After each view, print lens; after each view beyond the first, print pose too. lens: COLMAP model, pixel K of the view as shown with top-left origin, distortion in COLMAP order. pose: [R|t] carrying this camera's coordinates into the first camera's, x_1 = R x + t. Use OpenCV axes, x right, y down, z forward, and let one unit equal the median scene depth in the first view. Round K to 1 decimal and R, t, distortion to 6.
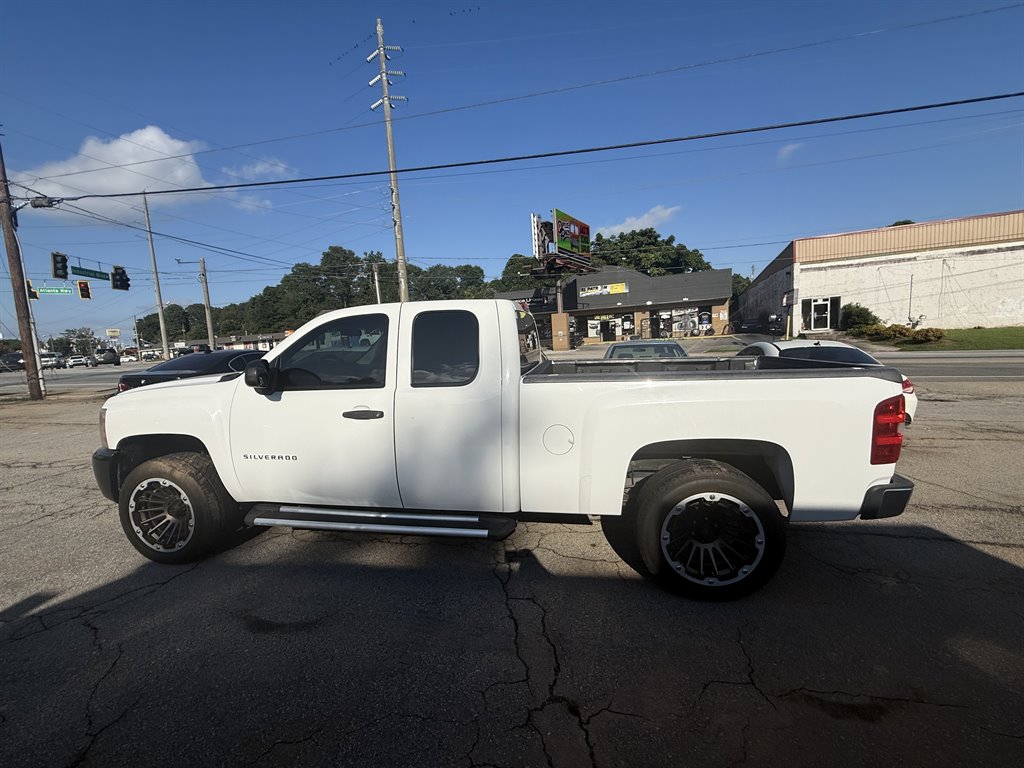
lens RADIAL K [[413.8, 0, 512.0], [0, 413.8, 384.0], [0, 0, 1]] dist [0.001608, 0.000390]
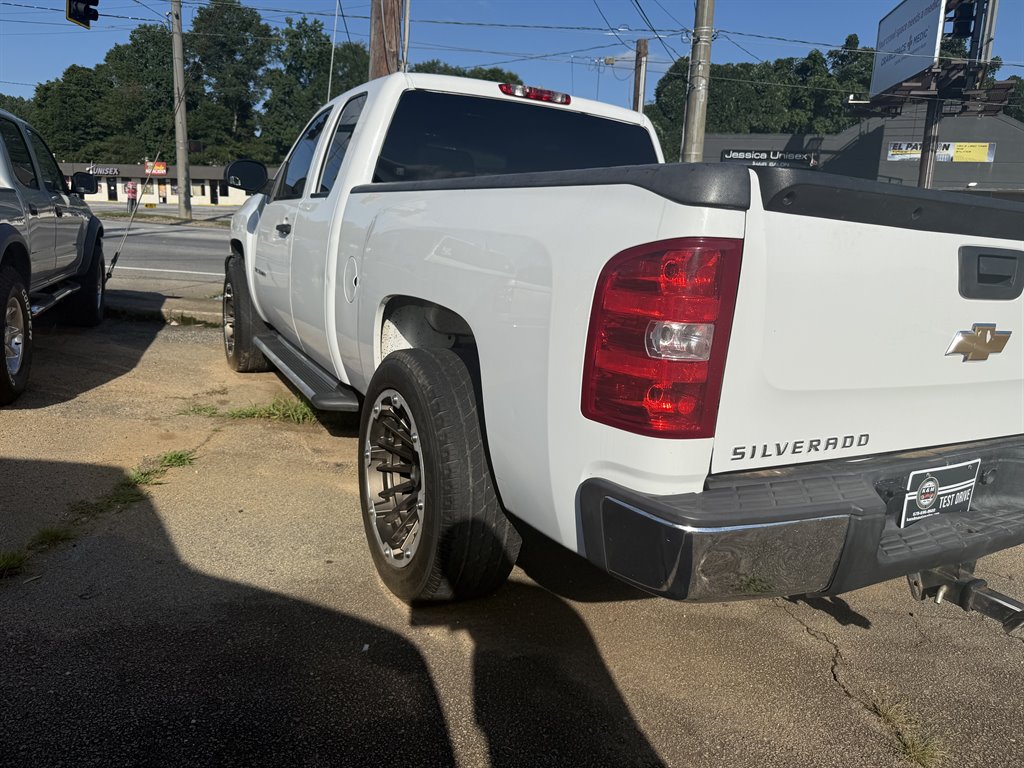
lens RADIAL K [[742.7, 0, 514.3], [0, 742.7, 382.2], [0, 0, 1]] dist [-0.009732, 0.000113]
pose [[0.992507, 0.083495, 0.089211, -0.198548], [-0.092351, 0.990667, 0.100251, 0.002835], [-0.080008, -0.107739, 0.990955, 0.076100]]
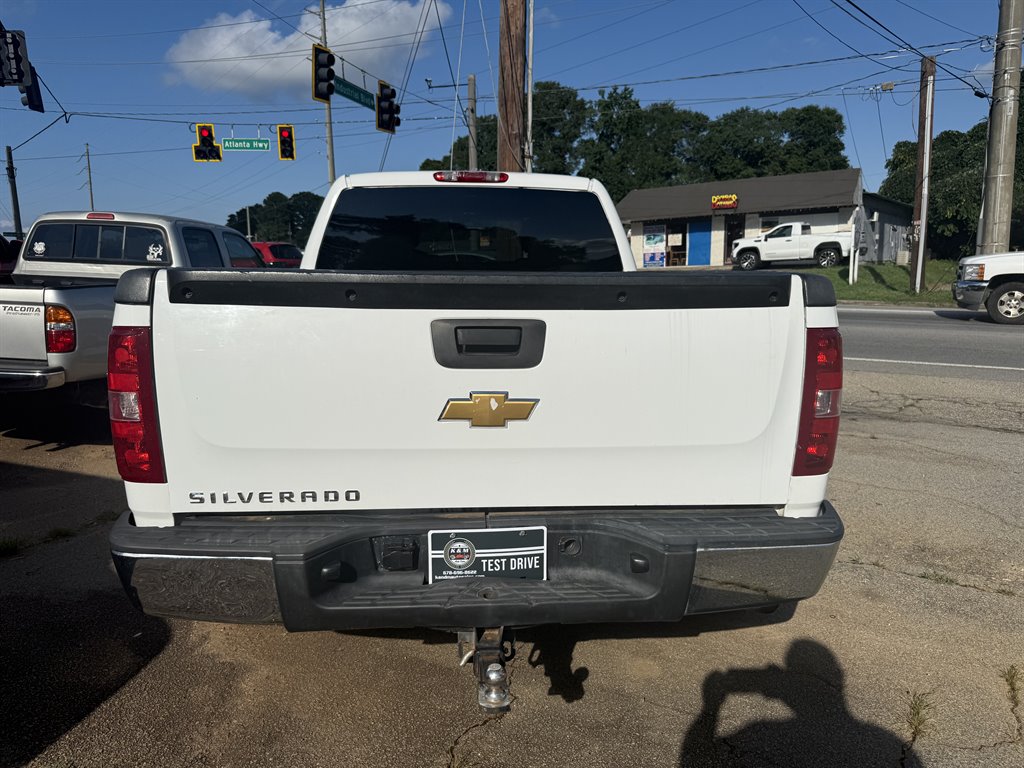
lens RADIAL K [[735.5, 0, 506.2], [0, 735.5, 393.6], [0, 0, 1]] dist [0.001033, -0.008204]
pose [[0.935796, 0.094092, -0.339754, -0.171556], [-0.069519, 0.994053, 0.083817, -0.000191], [0.345620, -0.054816, 0.936772, 0.076067]]
